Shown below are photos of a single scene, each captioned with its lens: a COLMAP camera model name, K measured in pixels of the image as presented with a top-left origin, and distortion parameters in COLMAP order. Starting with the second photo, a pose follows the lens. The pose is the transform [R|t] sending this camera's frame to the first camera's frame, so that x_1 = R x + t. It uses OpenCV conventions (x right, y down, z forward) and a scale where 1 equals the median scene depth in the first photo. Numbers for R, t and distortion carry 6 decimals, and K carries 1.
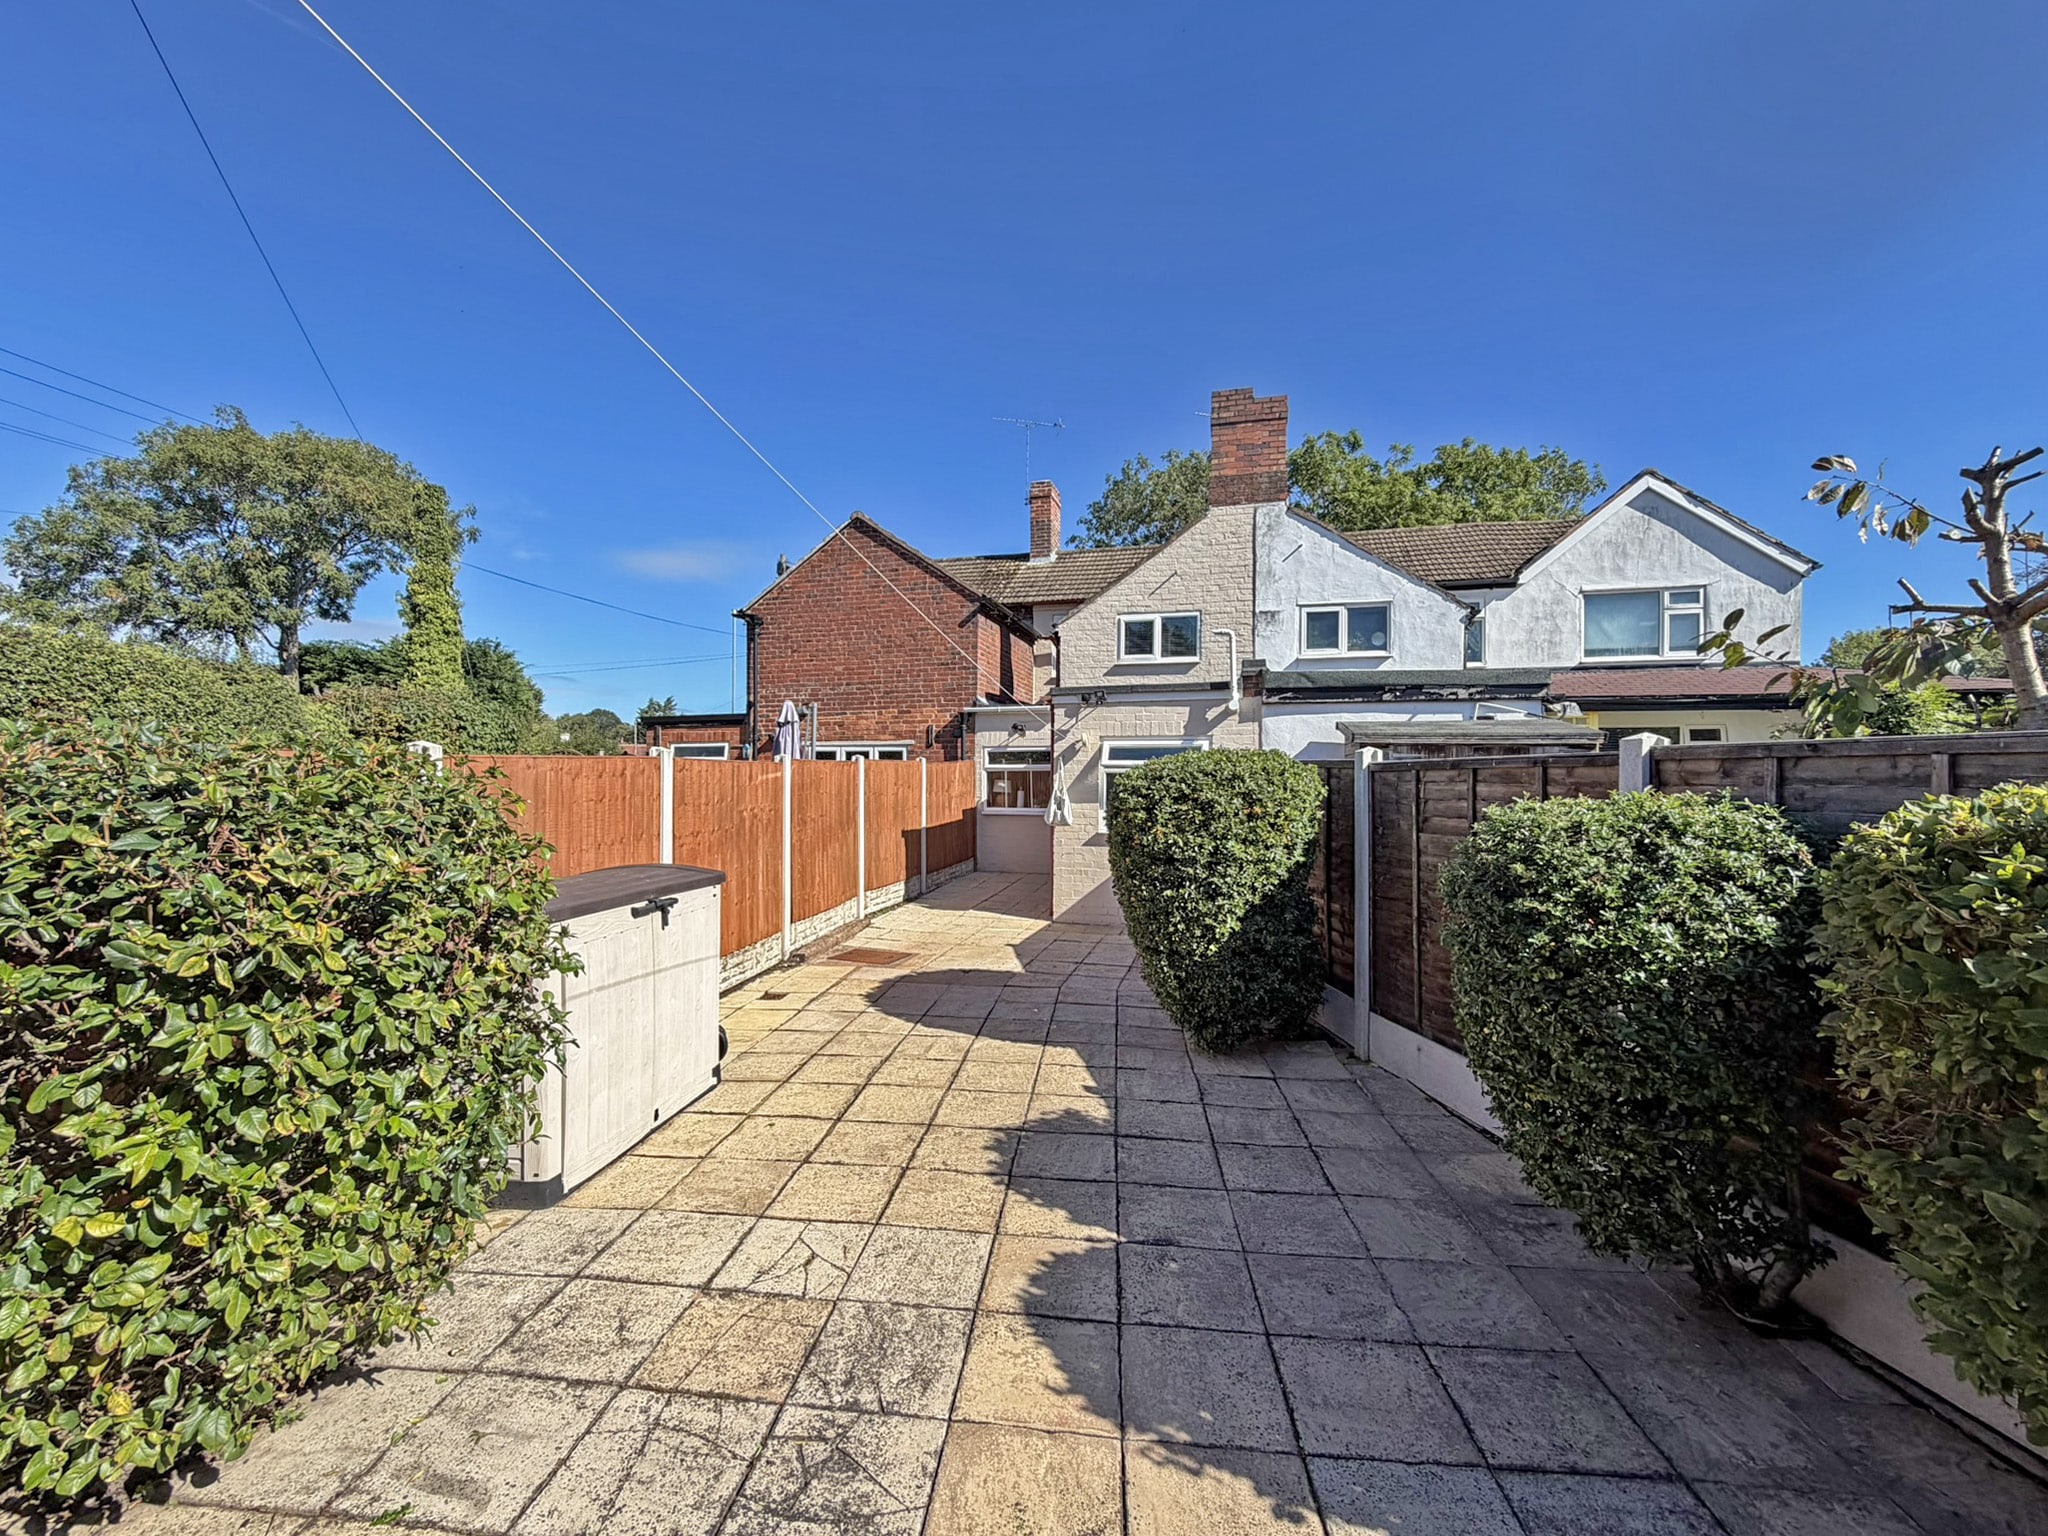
lens RADIAL K [[833.0, 0, 1024.0], [0, 833.0, 777.7], [0, 0, 1]] dist [0.001034, -0.000019]
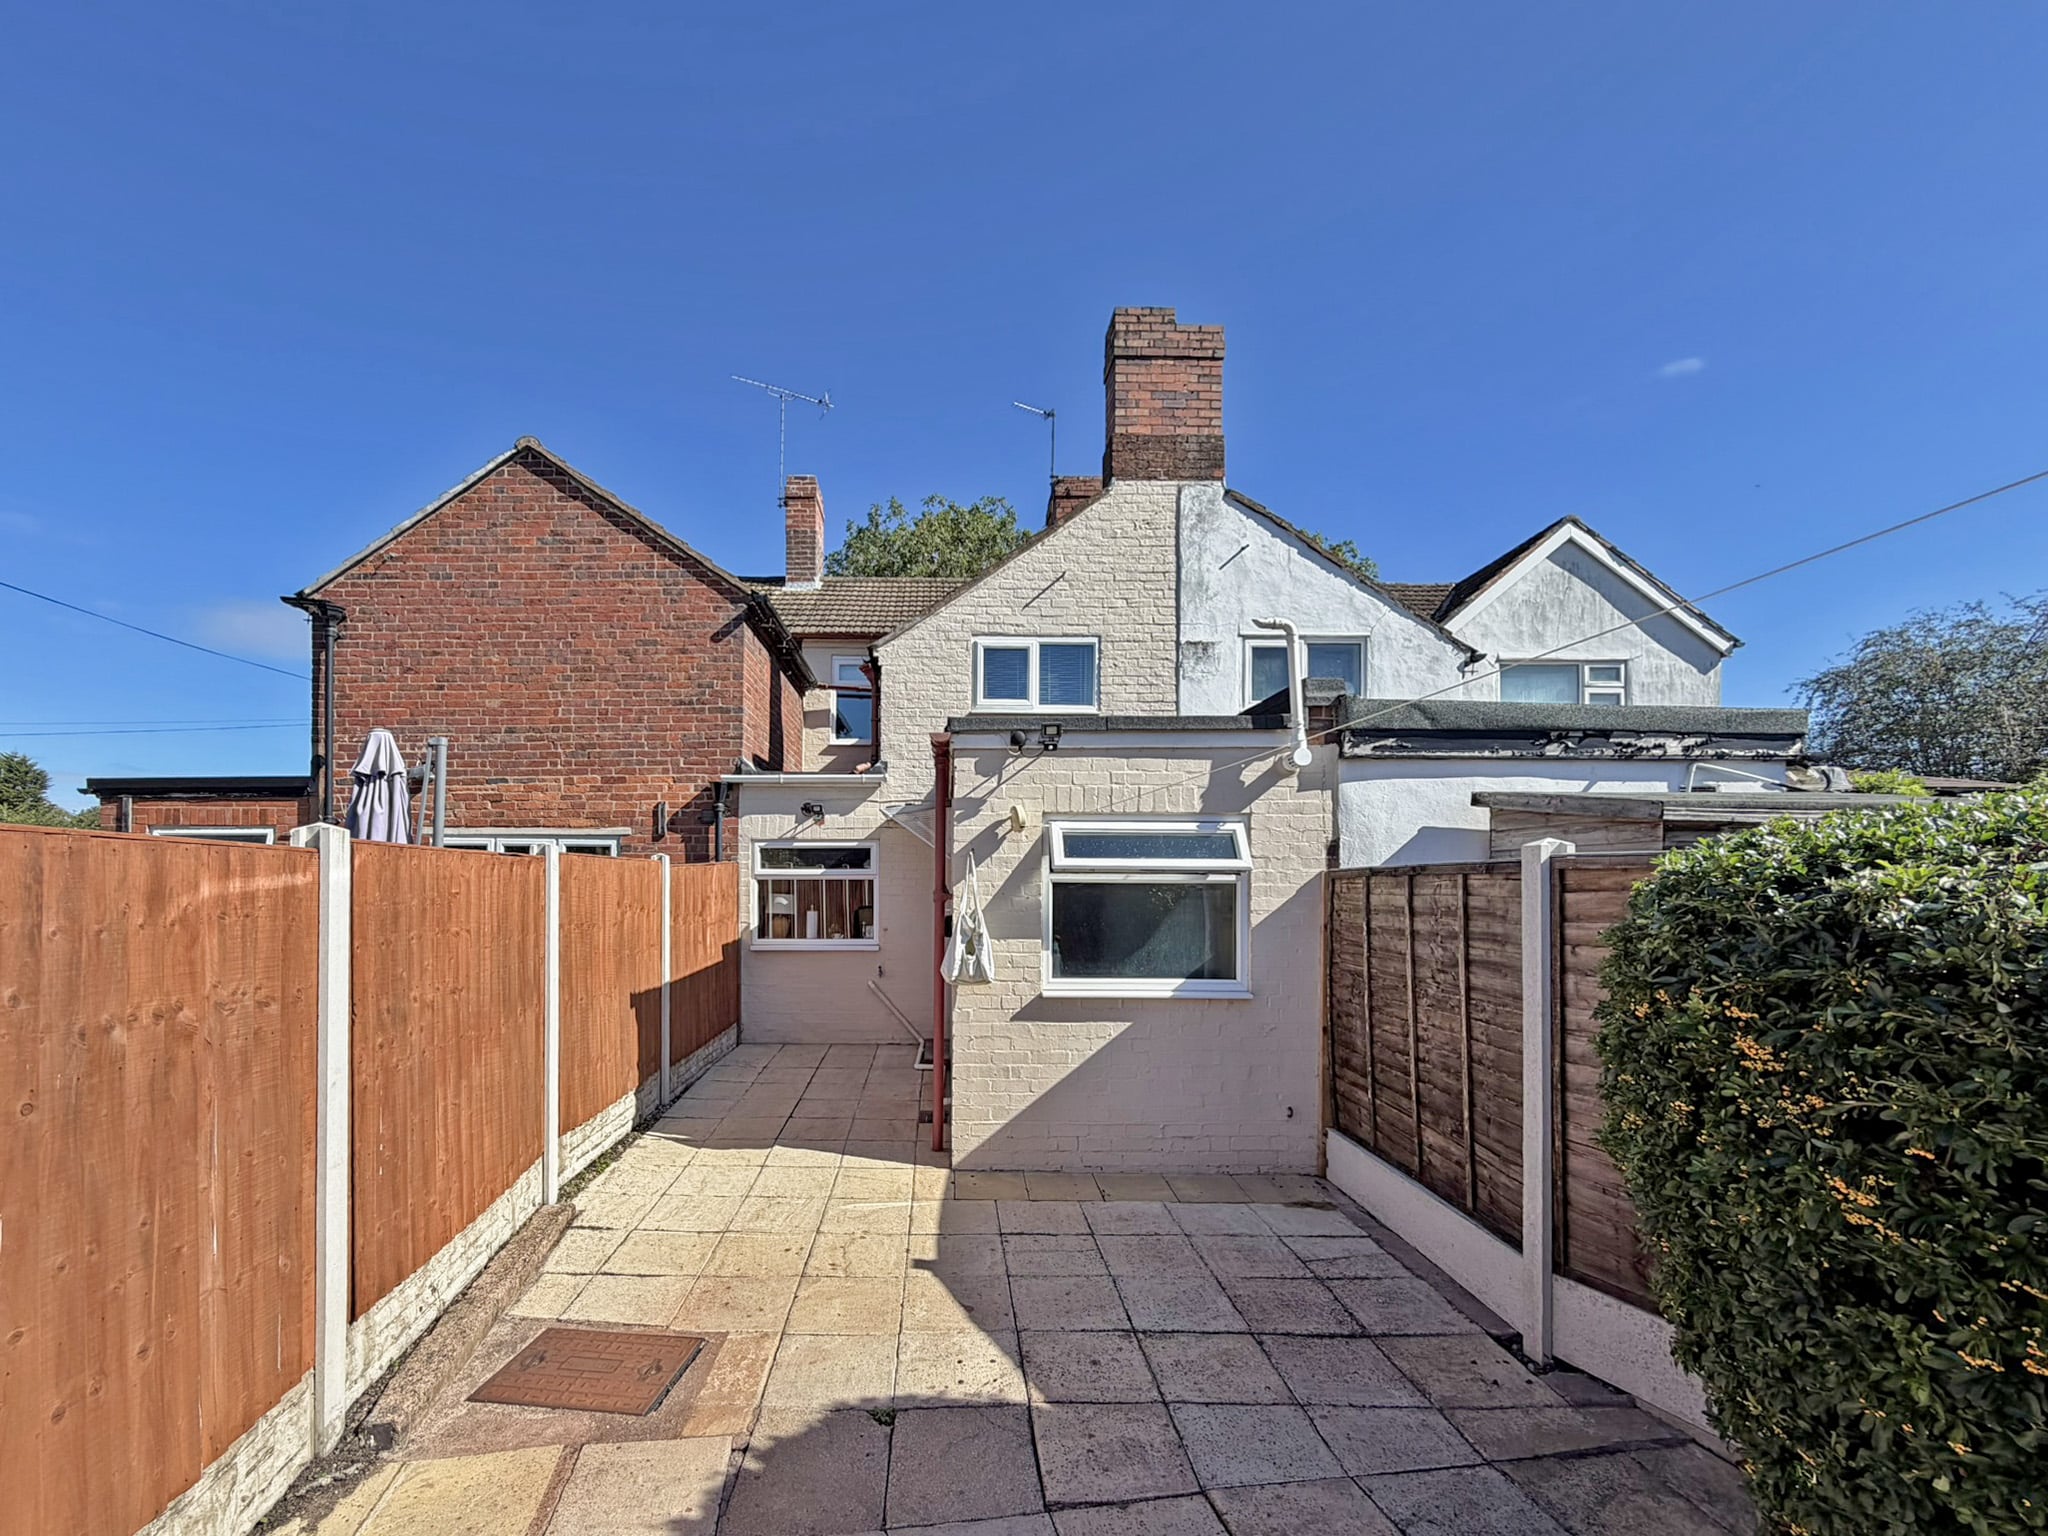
lens RADIAL K [[833.0, 0, 919.1], [0, 833.0, 880.1], [0, 0, 1]] dist [0.001034, -0.000019]
pose [[0.965376, 0.002057, 0.260854, -0.092218], [0.000780, 0.999942, -0.010771, -0.000975], [-0.260861, 0.010601, 0.965318, 0.387628]]
